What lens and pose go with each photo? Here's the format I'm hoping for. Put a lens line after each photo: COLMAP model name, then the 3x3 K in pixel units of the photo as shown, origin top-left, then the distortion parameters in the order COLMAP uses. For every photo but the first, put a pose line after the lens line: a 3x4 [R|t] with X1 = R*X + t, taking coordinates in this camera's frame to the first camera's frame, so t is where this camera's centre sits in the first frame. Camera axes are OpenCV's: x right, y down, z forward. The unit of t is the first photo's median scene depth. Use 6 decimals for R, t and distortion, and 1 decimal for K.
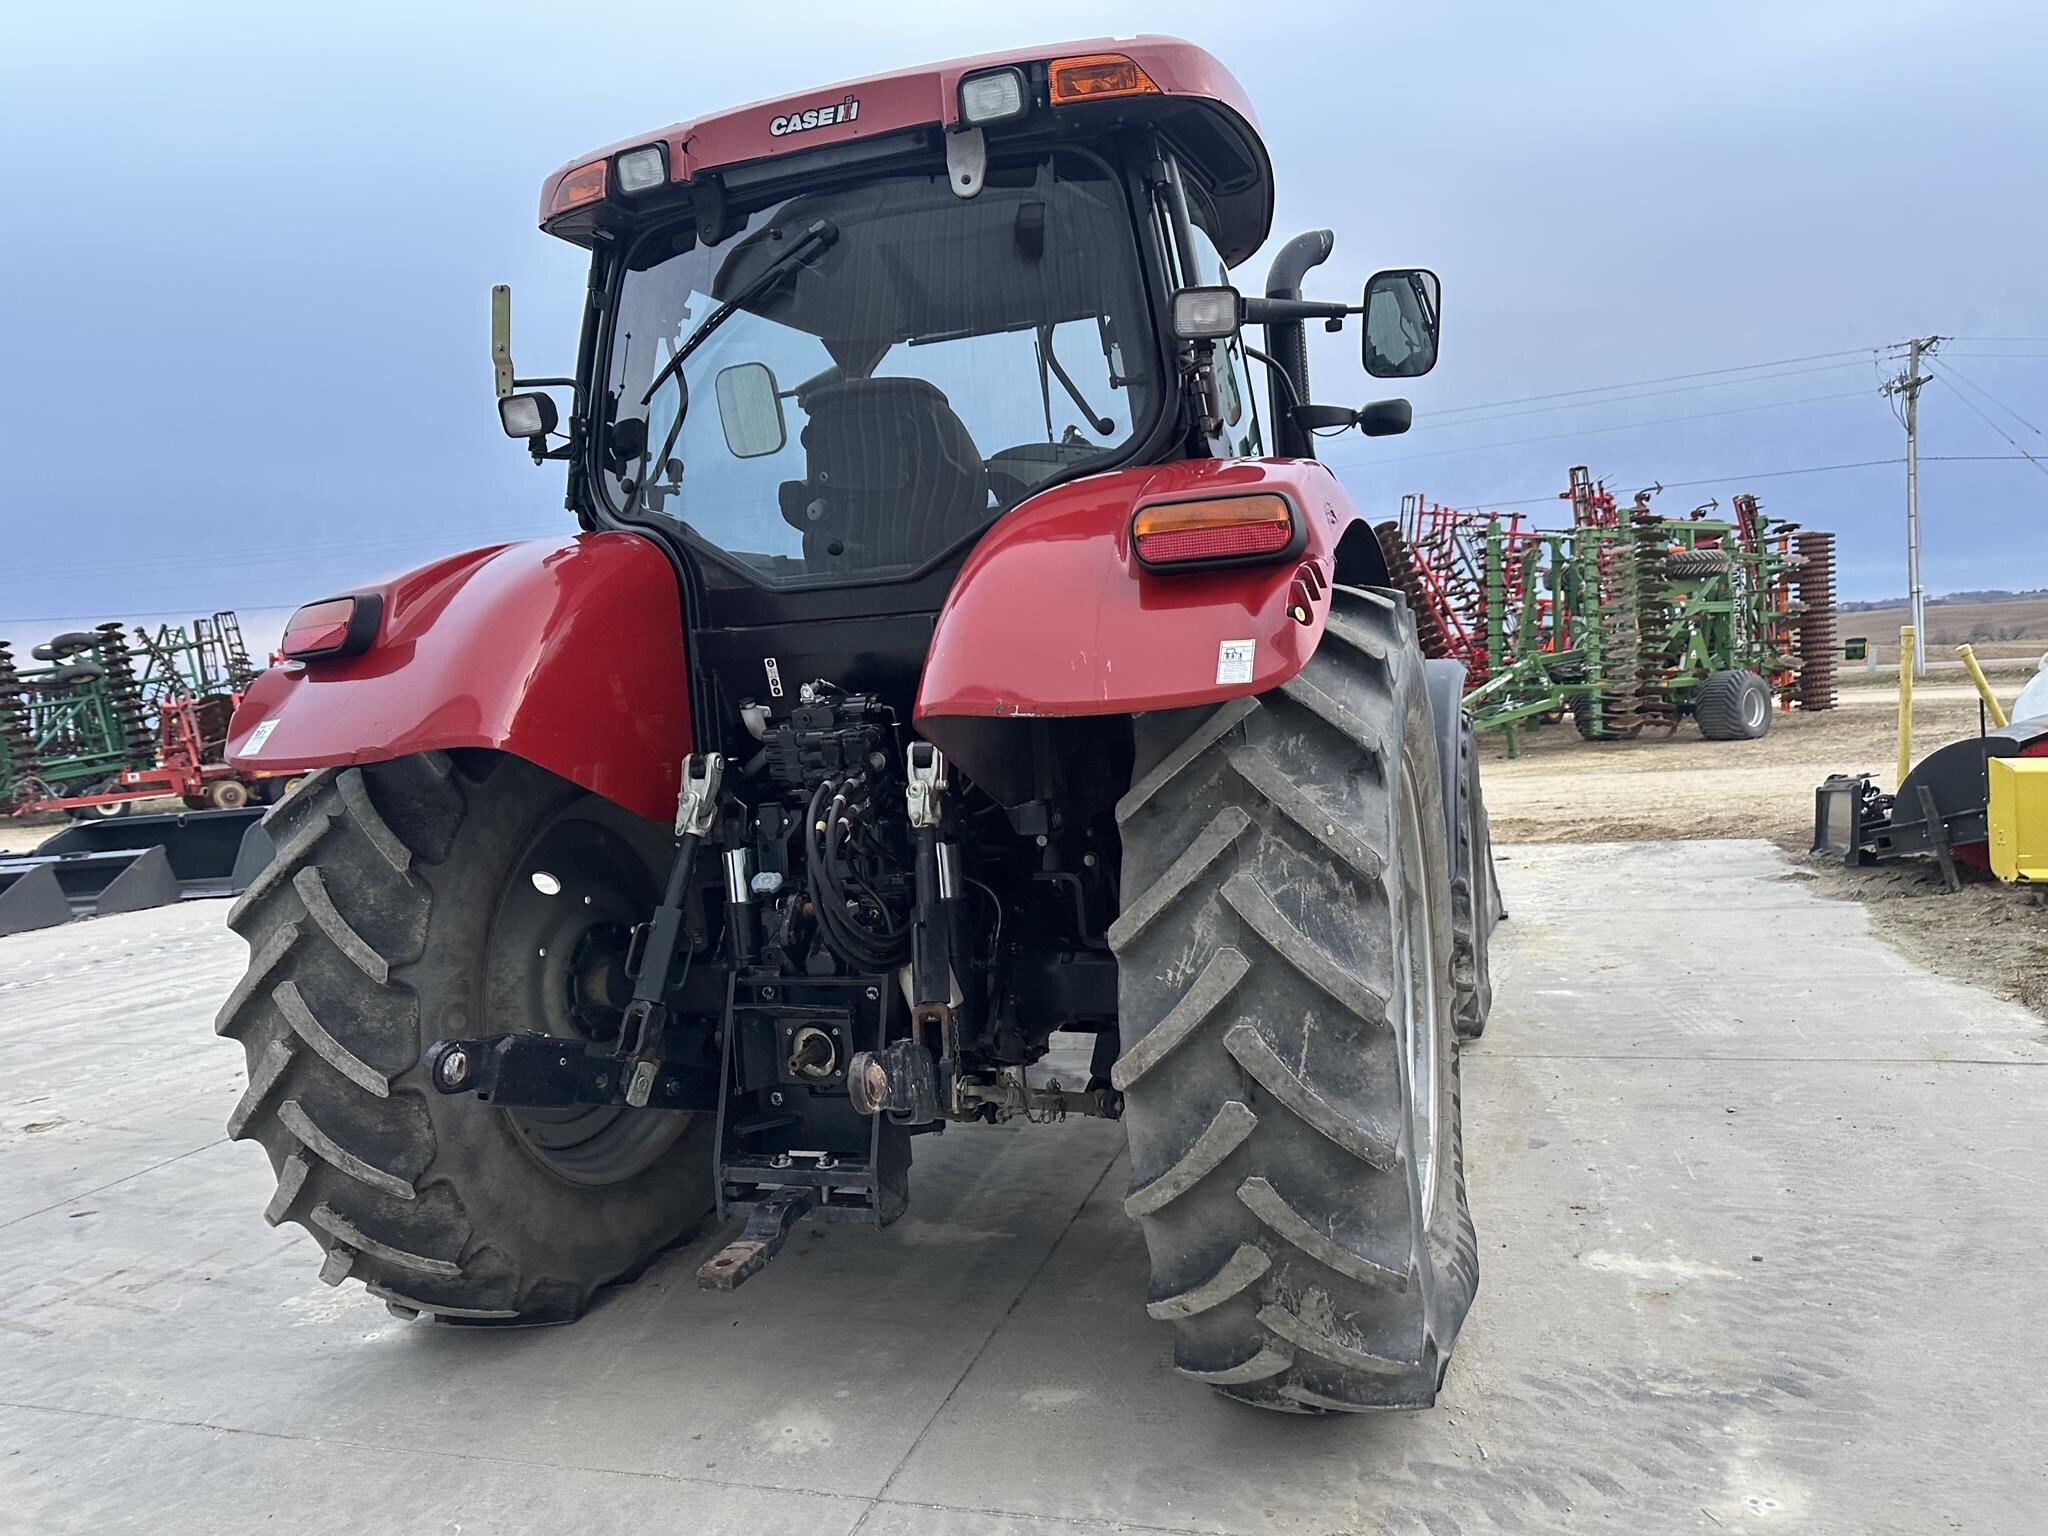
lens RADIAL K [[1433.4, 0, 1034.2], [0, 1433.4, 753.2], [0, 0, 1]] dist [0.059903, -0.085875]
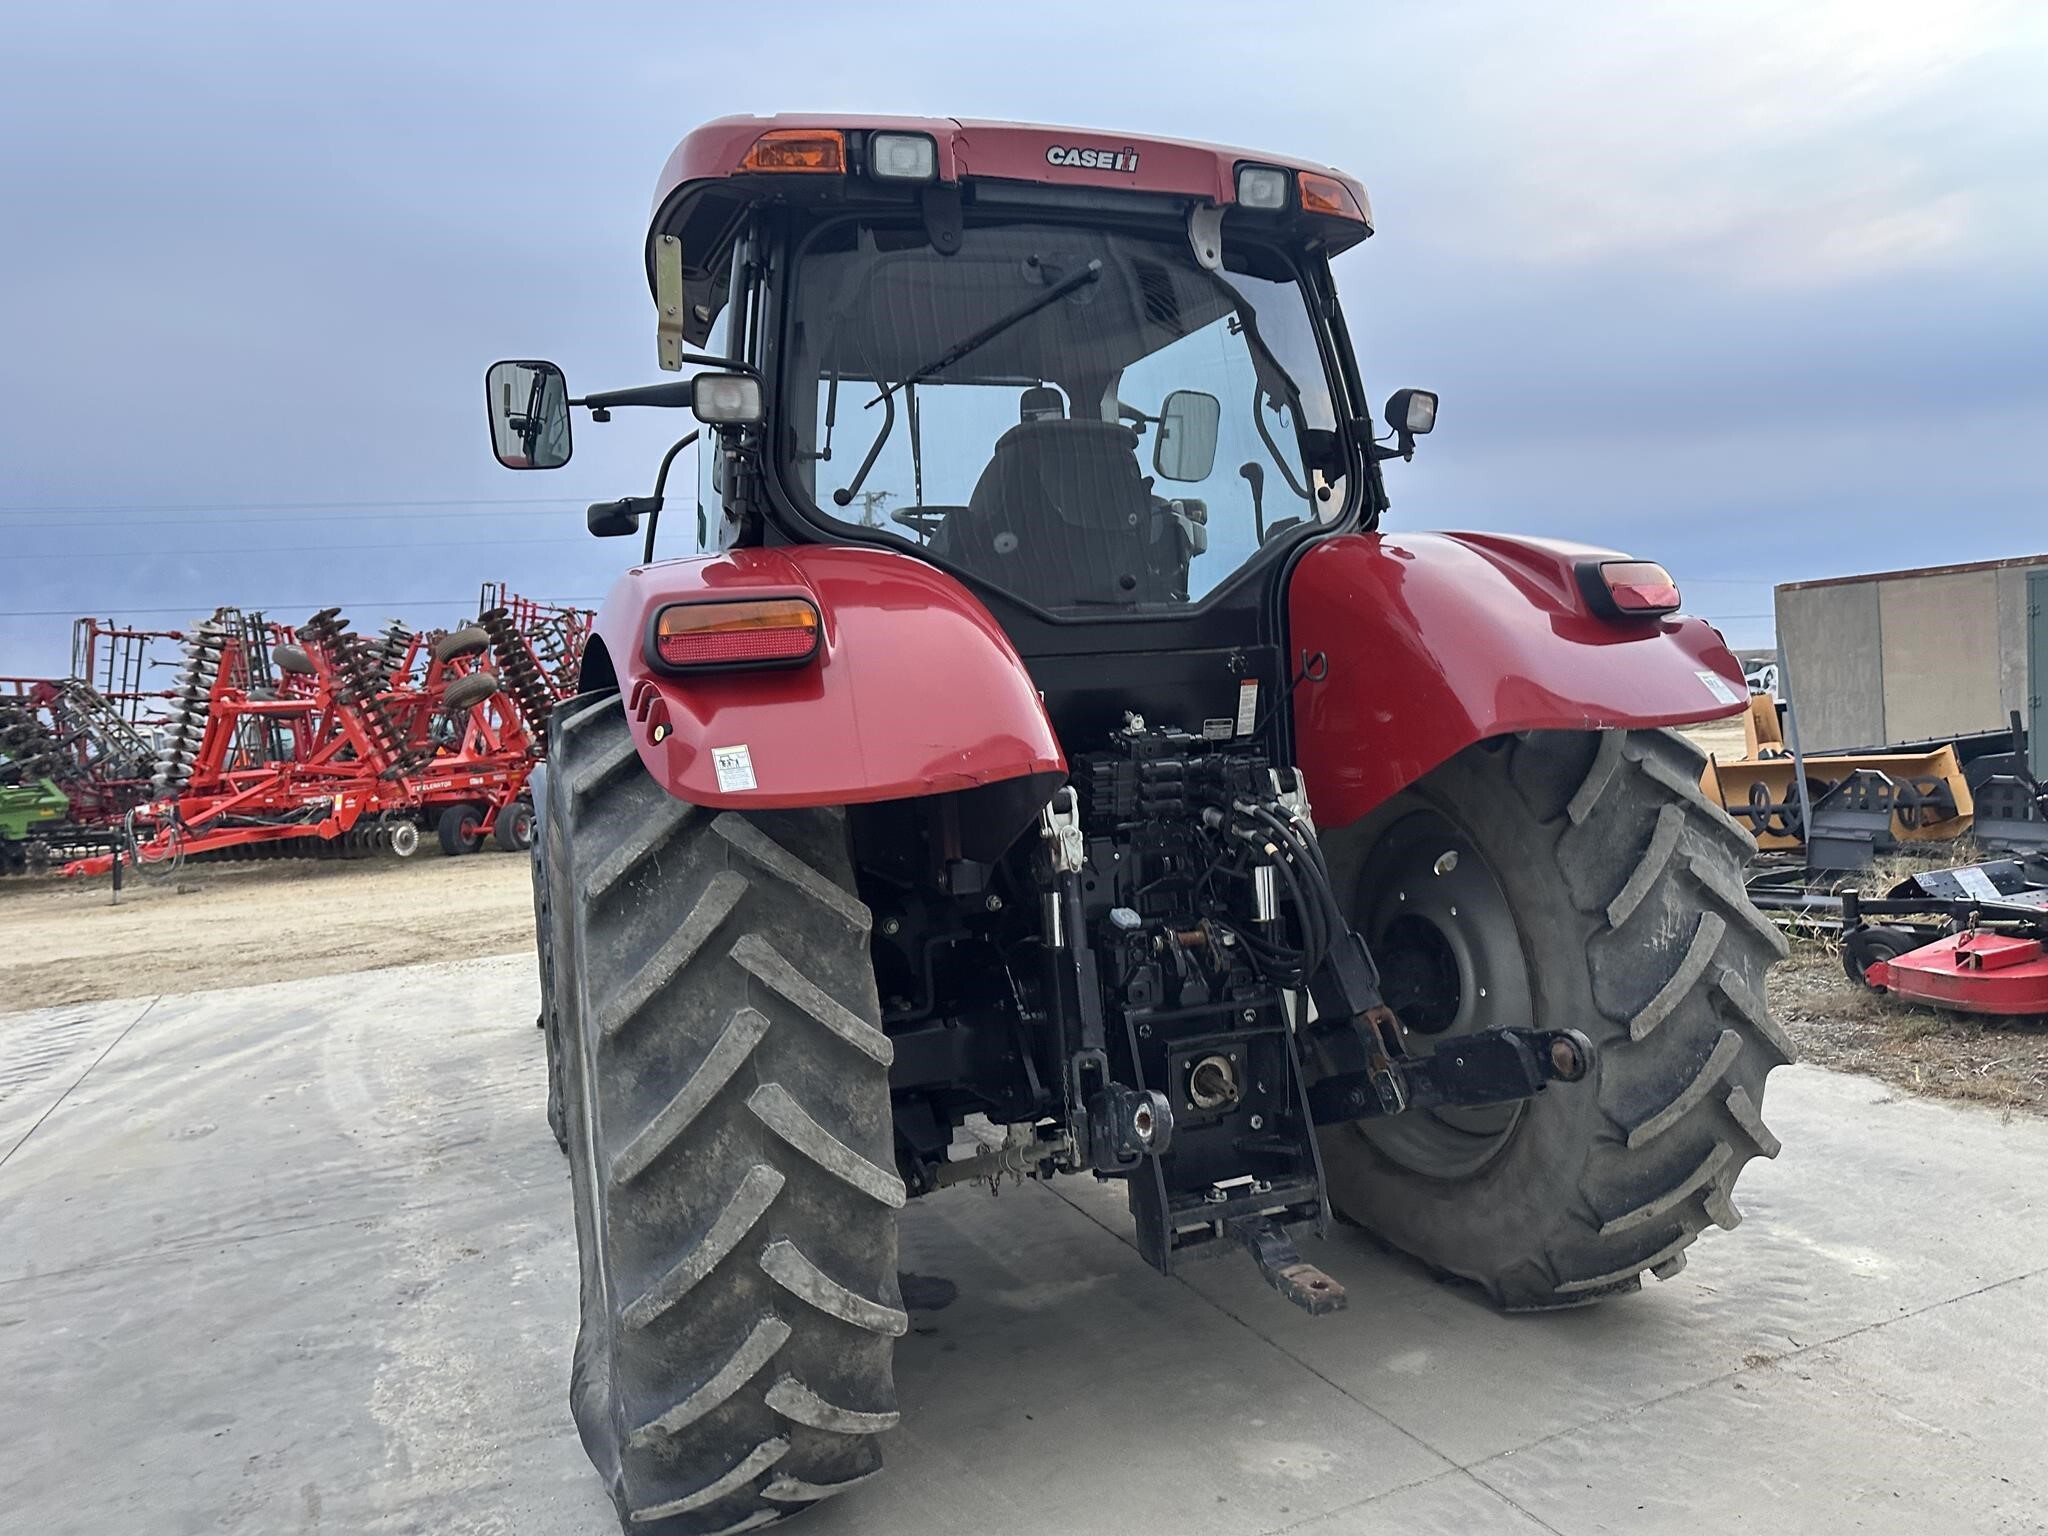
lens RADIAL K [[1433.4, 0, 1040.8], [0, 1433.4, 759.2], [0, 0, 1]] dist [0.059903, -0.085875]
pose [[0.755590, -0.001187, 0.655044, -0.758141], [0.044167, 0.997815, -0.049138, 0.023711], [-0.653554, 0.066059, 0.753992, 0.264604]]
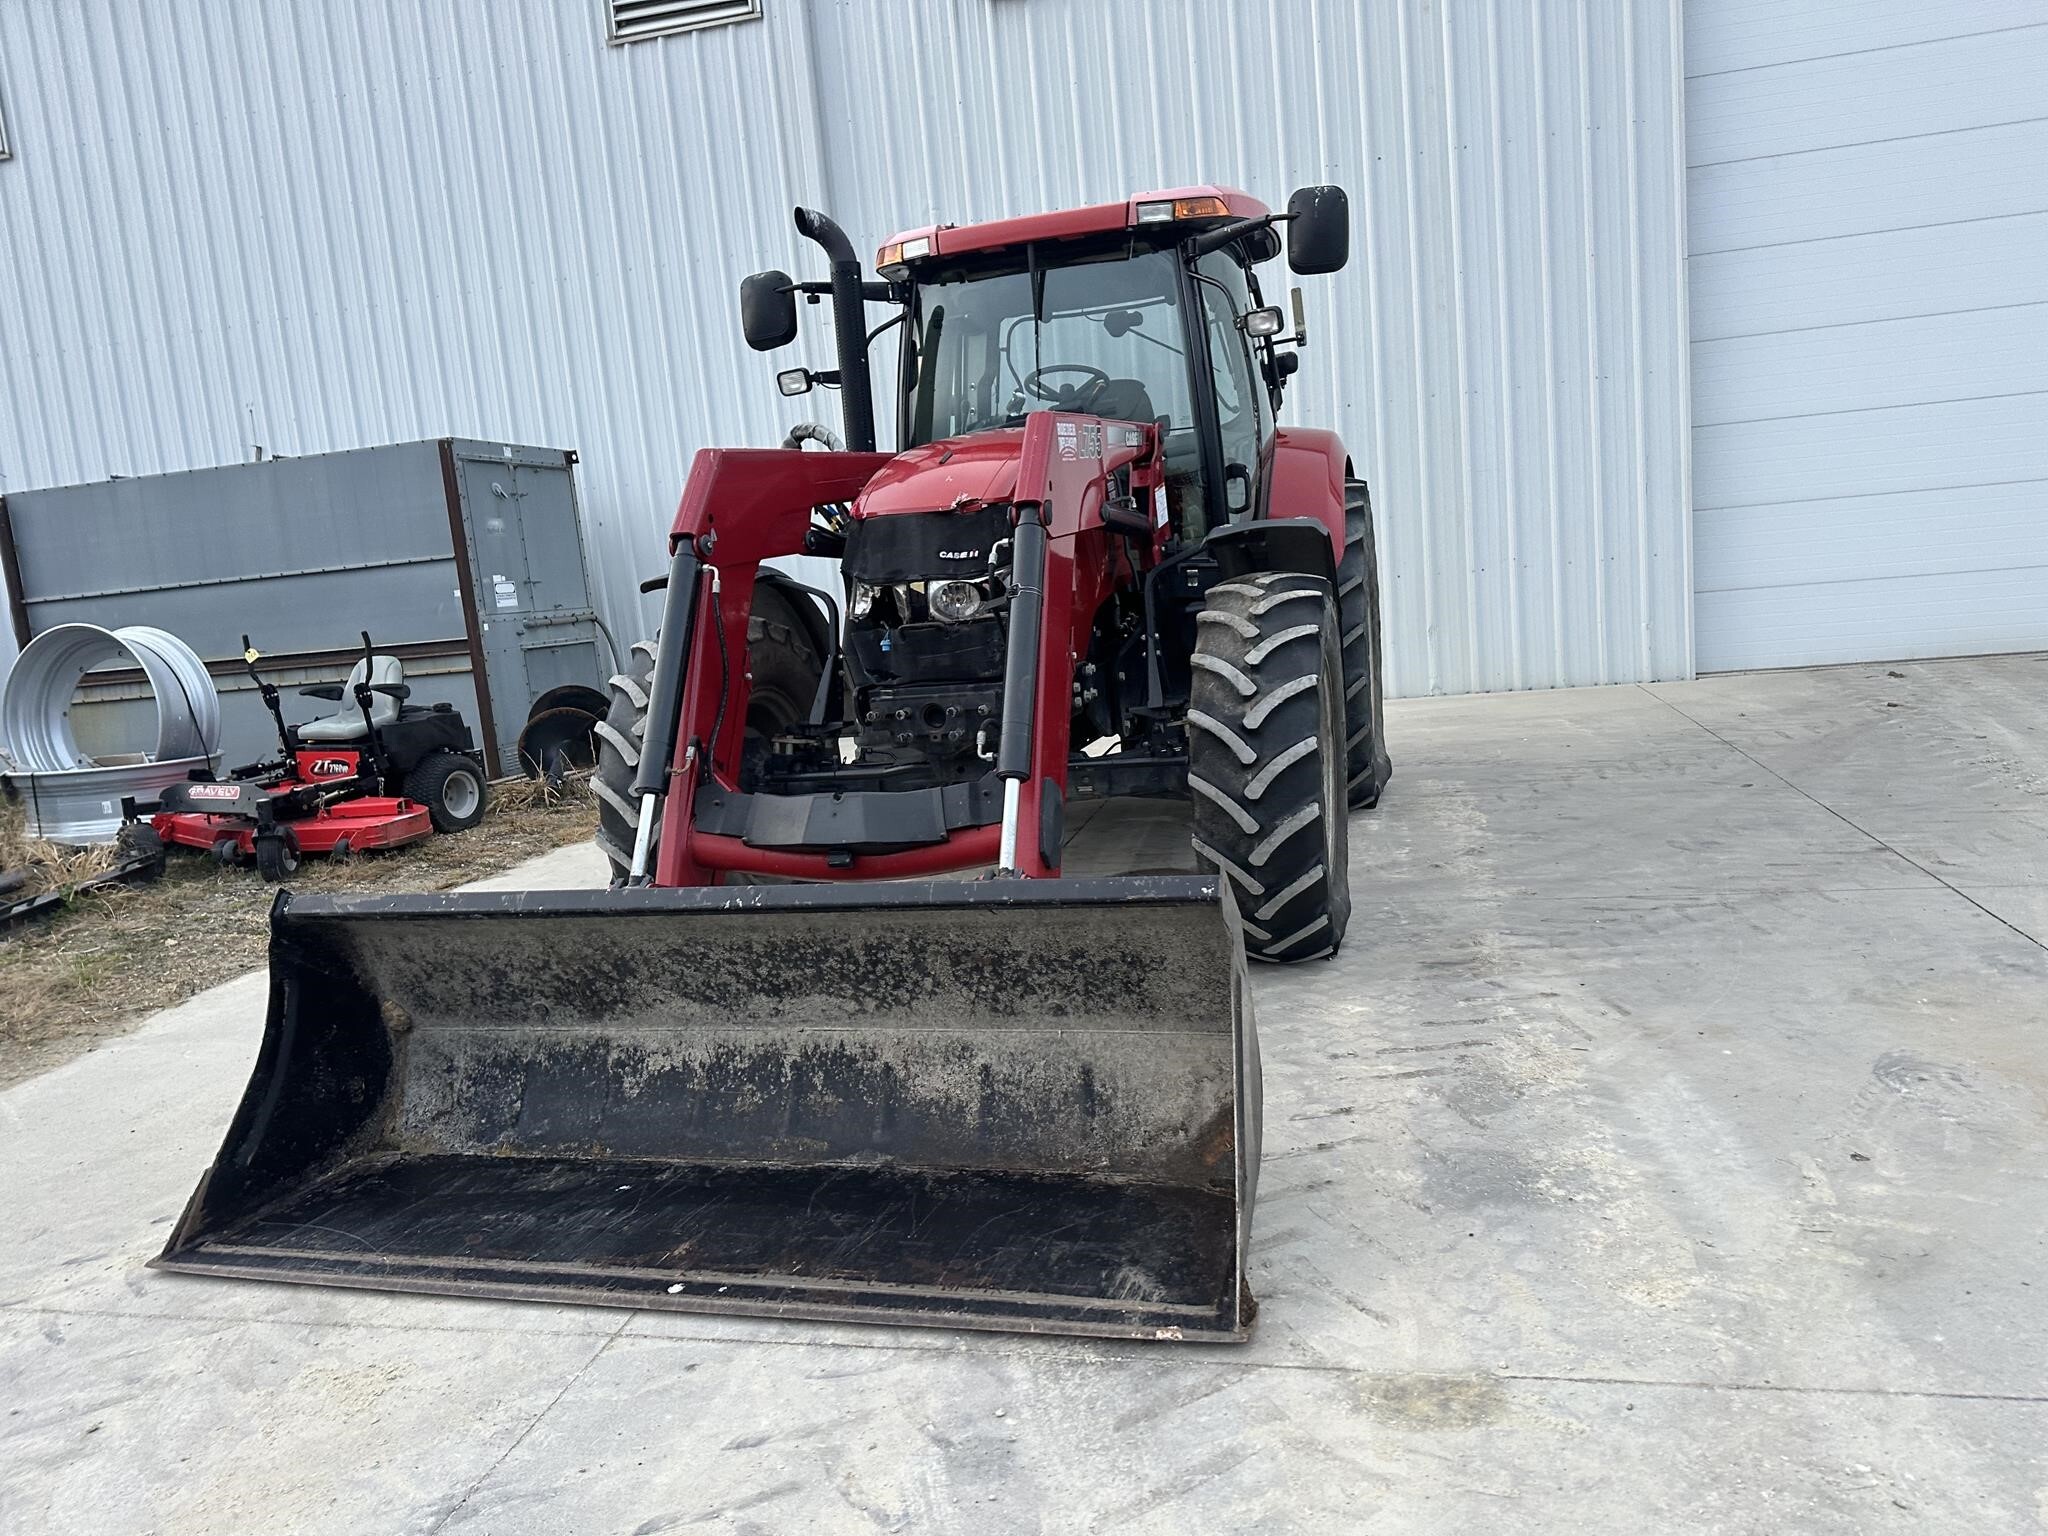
lens RADIAL K [[1433.4, 0, 1029.4], [0, 1433.4, 777.5], [0, 0, 1]] dist [0.059903, -0.085875]
pose [[-0.985087, 0.165090, -0.048457, 0.189298], [0.151732, 0.966349, 0.207718, -0.148568], [0.081119, 0.197268, -0.976988, 3.044887]]
